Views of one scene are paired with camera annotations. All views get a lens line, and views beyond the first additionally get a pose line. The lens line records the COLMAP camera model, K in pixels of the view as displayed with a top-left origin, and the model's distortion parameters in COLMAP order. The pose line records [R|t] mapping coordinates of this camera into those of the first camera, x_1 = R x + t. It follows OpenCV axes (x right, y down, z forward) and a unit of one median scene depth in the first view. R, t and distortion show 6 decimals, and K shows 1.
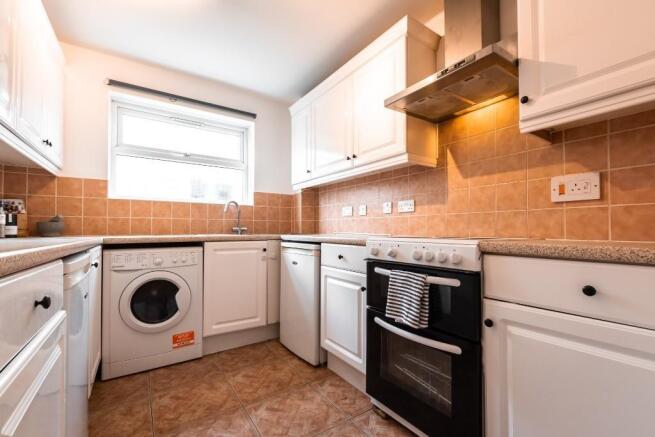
lens RADIAL K [[280.9, 0, 328.4], [0, 280.9, 225.3], [0, 0, 1]] dist [0.001142, 0.000042]
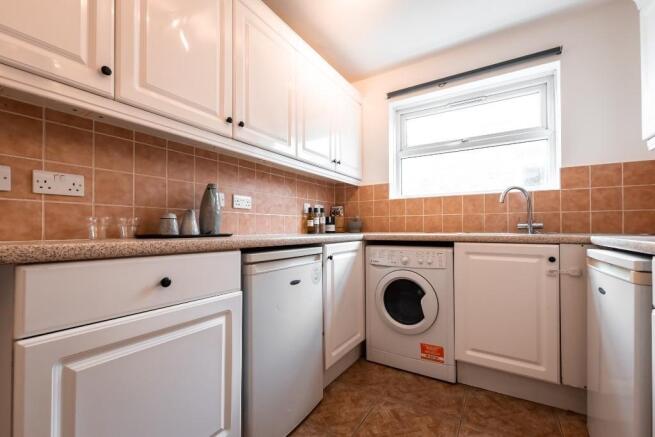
lens RADIAL K [[280.9, 0, 328.4], [0, 280.9, 225.3], [0, 0, 1]] dist [0.001142, 0.000042]
pose [[0.403227, -0.010653, -0.915038, 0.152010], [0.017899, 0.999833, -0.003753, 0.007771], [0.914925, -0.014865, 0.403350, 0.344035]]
